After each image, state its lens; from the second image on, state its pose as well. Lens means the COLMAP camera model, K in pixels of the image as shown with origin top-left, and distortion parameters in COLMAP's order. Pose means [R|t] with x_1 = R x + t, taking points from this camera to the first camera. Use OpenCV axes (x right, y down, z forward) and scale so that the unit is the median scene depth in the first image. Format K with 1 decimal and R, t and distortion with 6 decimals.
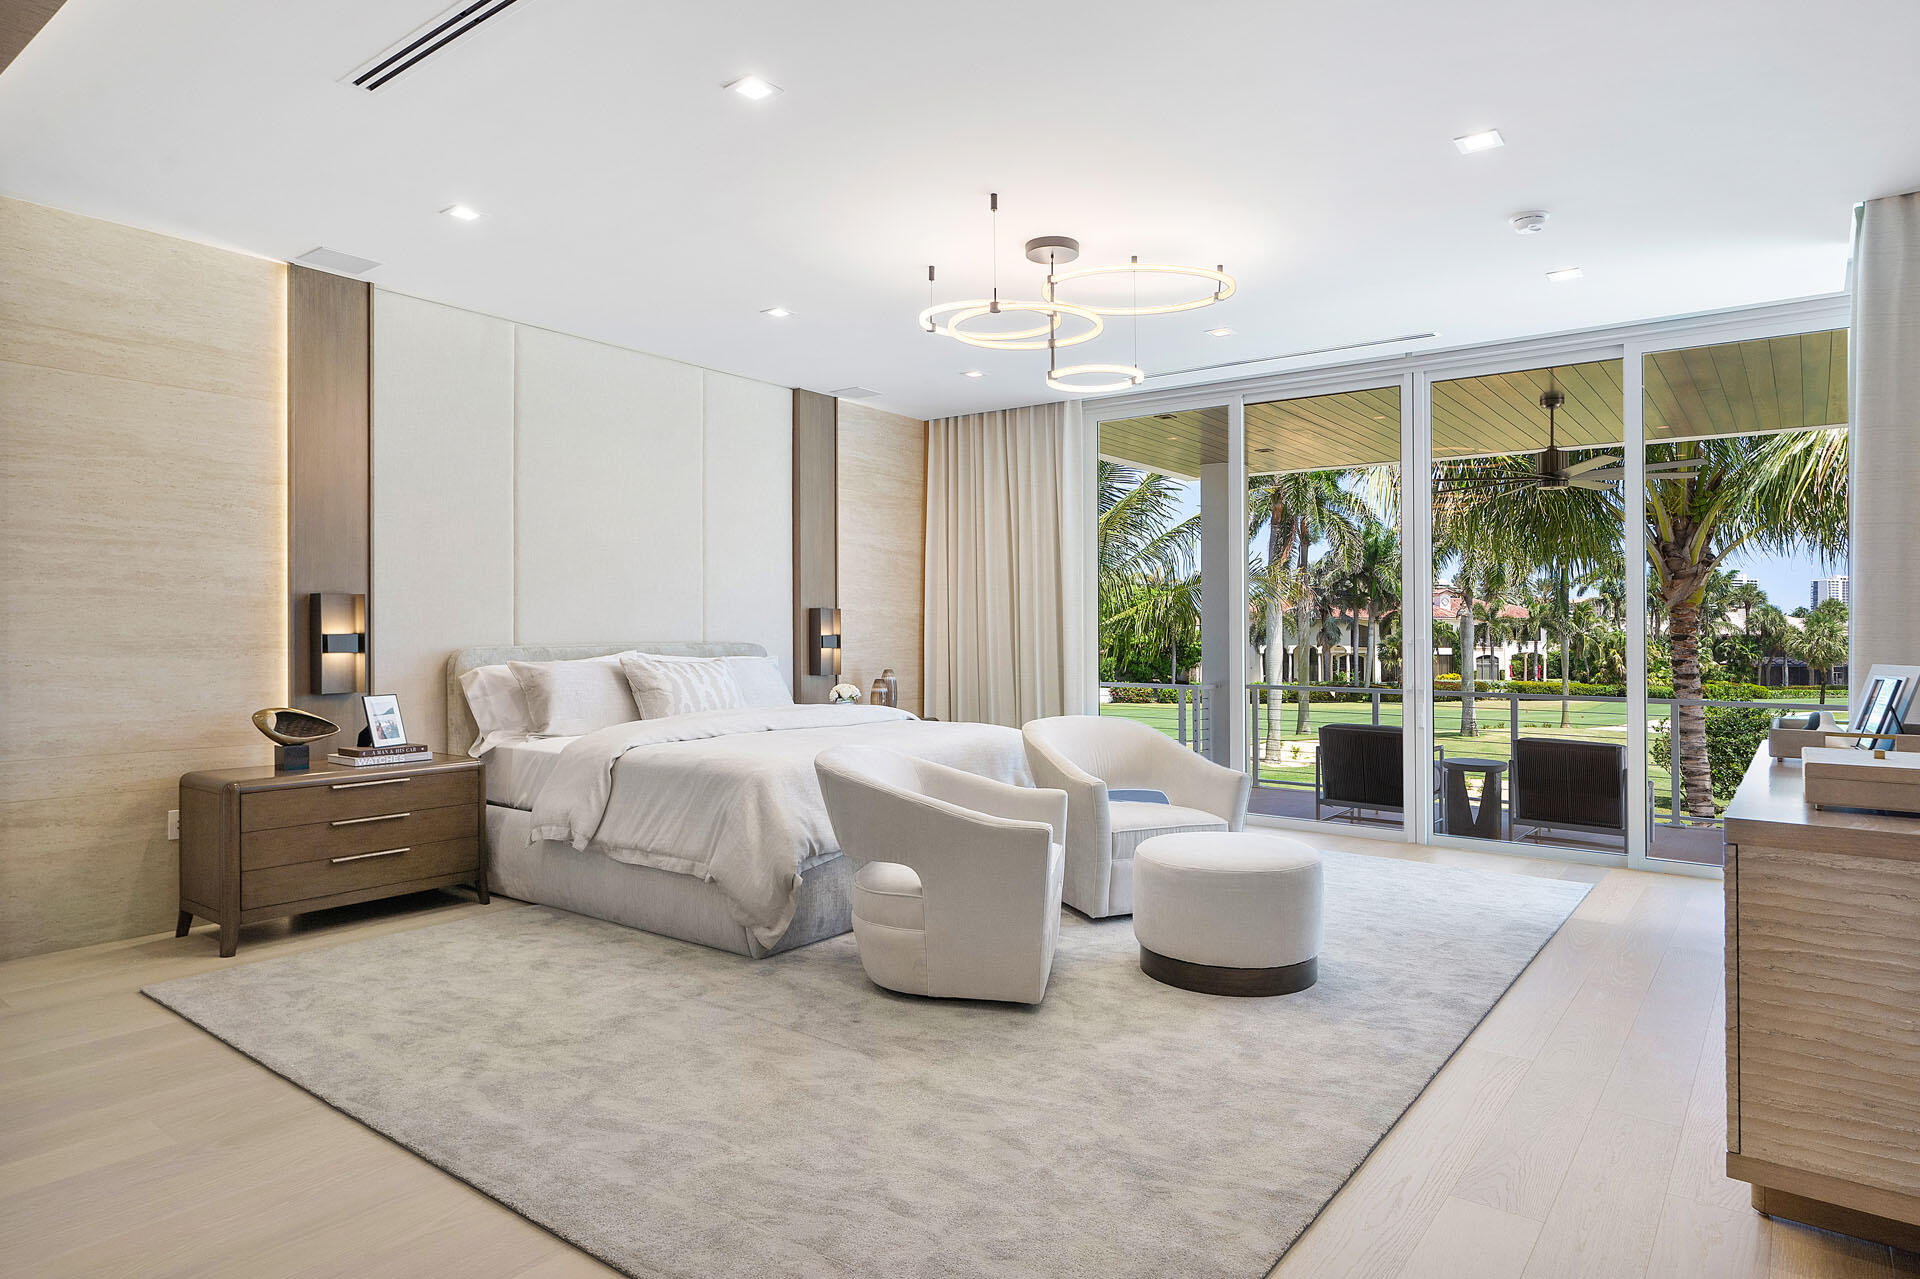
lens RADIAL K [[1106.8, 0, 960.0], [0, 1106.8, 639.5], [0, 0, 1]] dist [-0.001231, 0.000107]
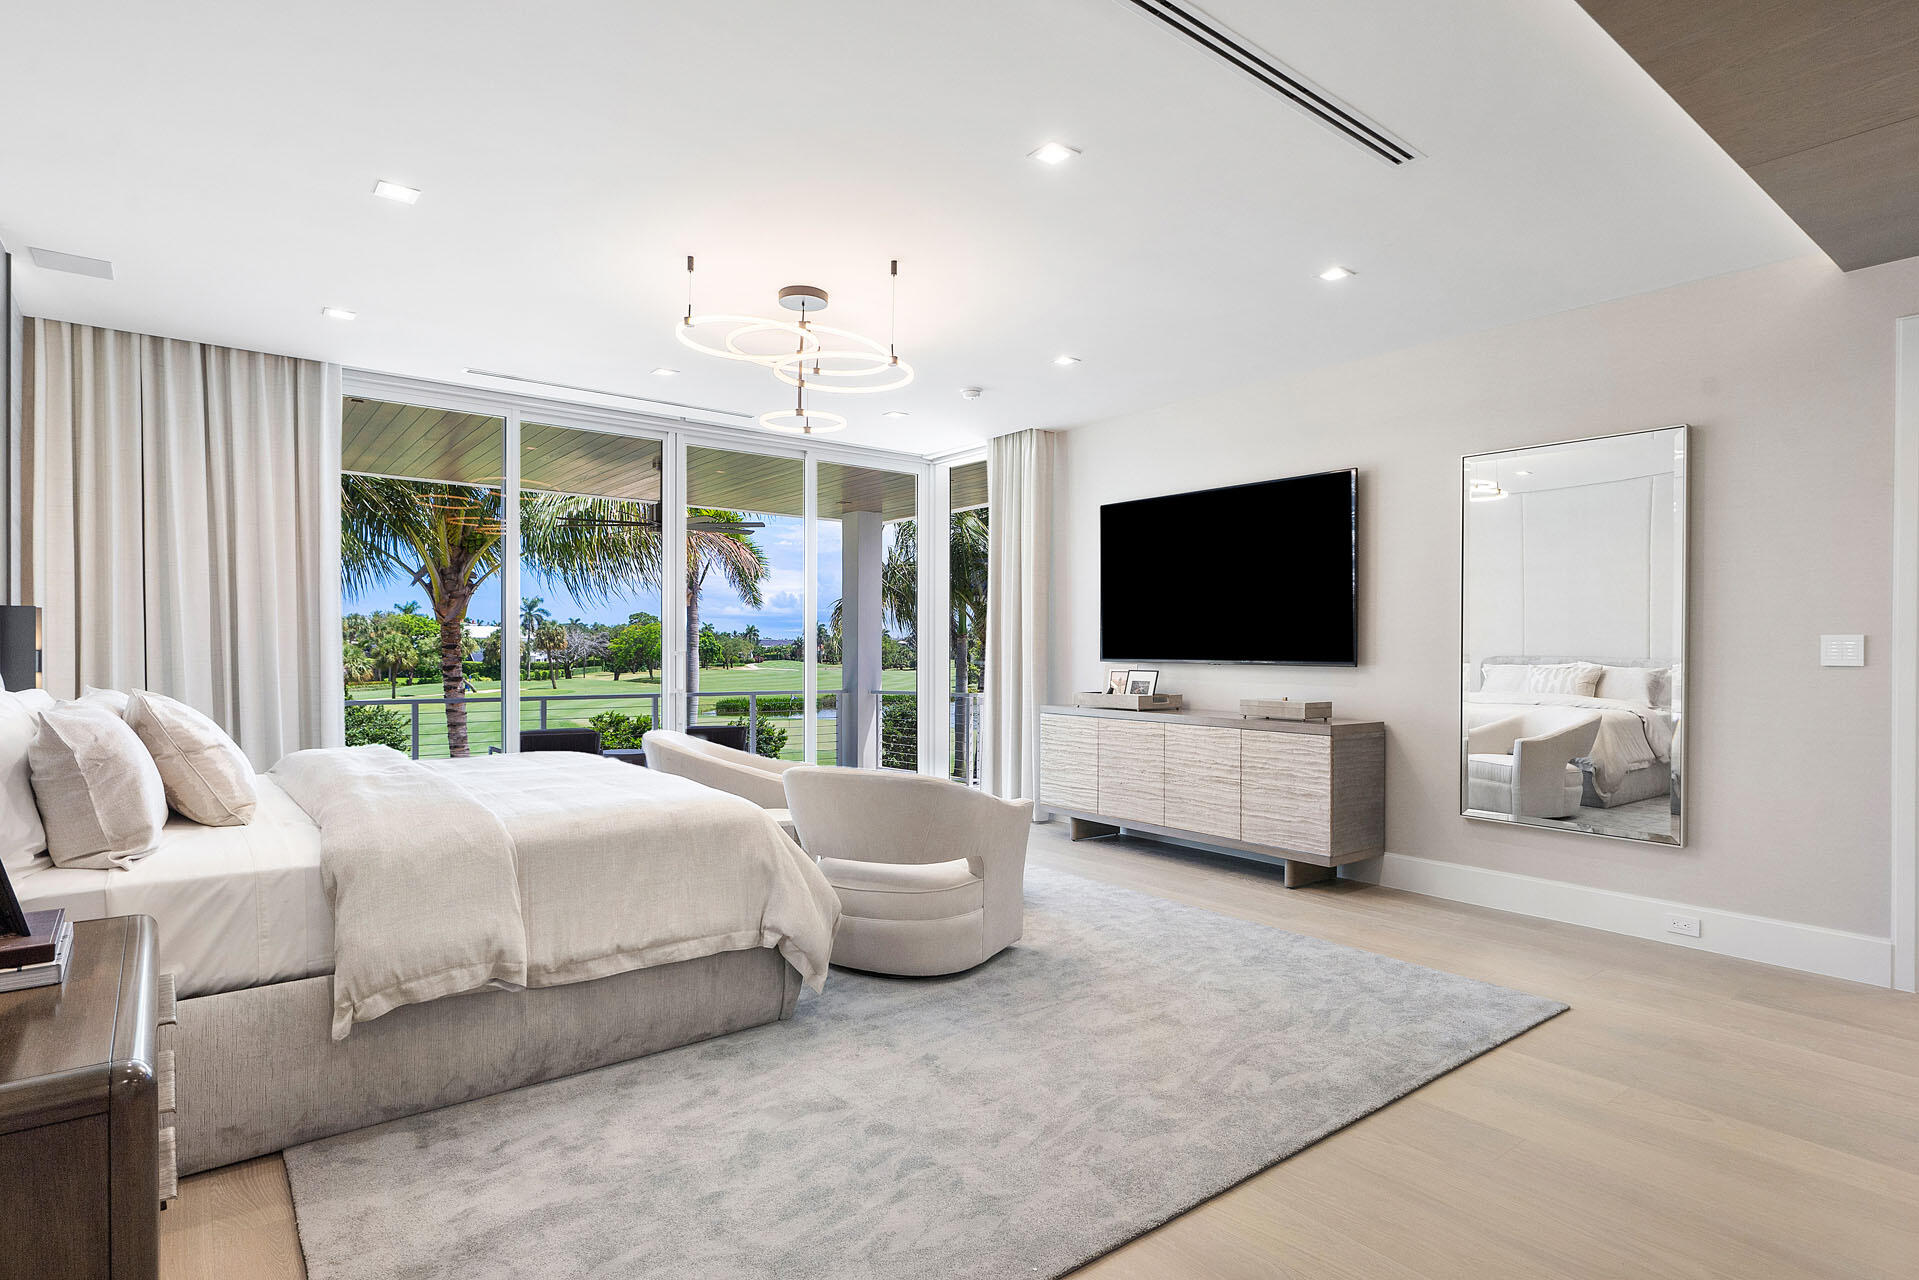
lens RADIAL K [[994.8, 0, 962.7], [0, 994.8, 659.2], [0, 0, 1]] dist [-0.014462, -0.000340]
pose [[0.256801, -0.012991, 0.966377, -0.915233], [0.000727, 0.999912, 0.013249, -0.010755], [-0.966464, -0.002699, 0.256787, 0.660486]]
